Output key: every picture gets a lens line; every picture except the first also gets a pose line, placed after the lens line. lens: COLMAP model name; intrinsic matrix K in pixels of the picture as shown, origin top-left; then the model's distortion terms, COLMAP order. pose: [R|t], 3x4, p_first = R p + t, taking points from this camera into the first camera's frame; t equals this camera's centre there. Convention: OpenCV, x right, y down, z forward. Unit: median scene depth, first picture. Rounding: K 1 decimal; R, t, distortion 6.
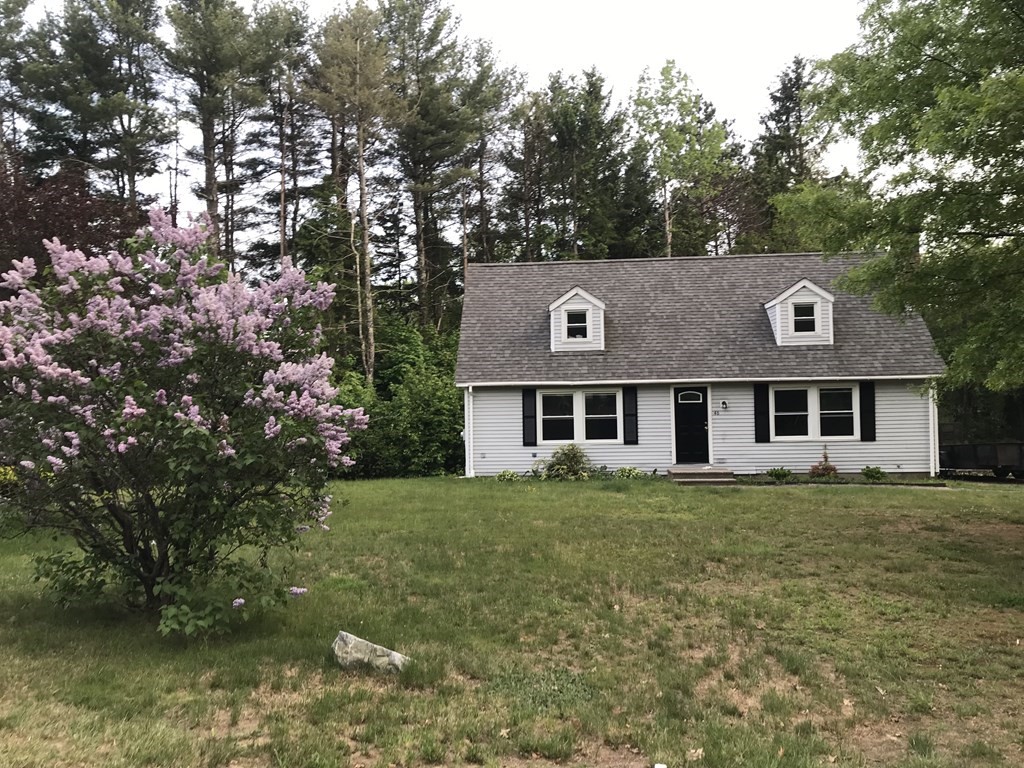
lens RADIAL K [[828.0, 0, 512.0], [0, 828.0, 384.0], [0, 0, 1]] dist [0.114498, -0.197874]
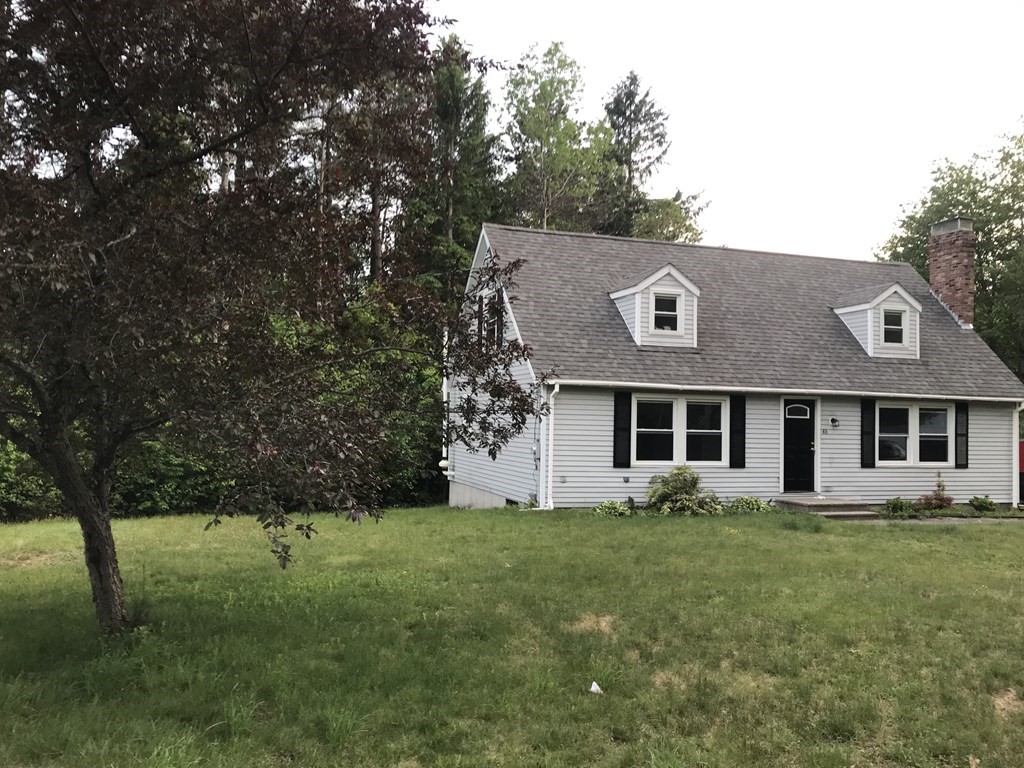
lens RADIAL K [[828.0, 0, 512.0], [0, 828.0, 384.0], [0, 0, 1]] dist [0.114498, -0.197874]
pose [[0.916977, 0.053251, 0.395369, -0.375590], [-0.047054, 0.998570, -0.025363, 0.022967], [-0.396155, 0.004654, 0.918172, 0.350525]]
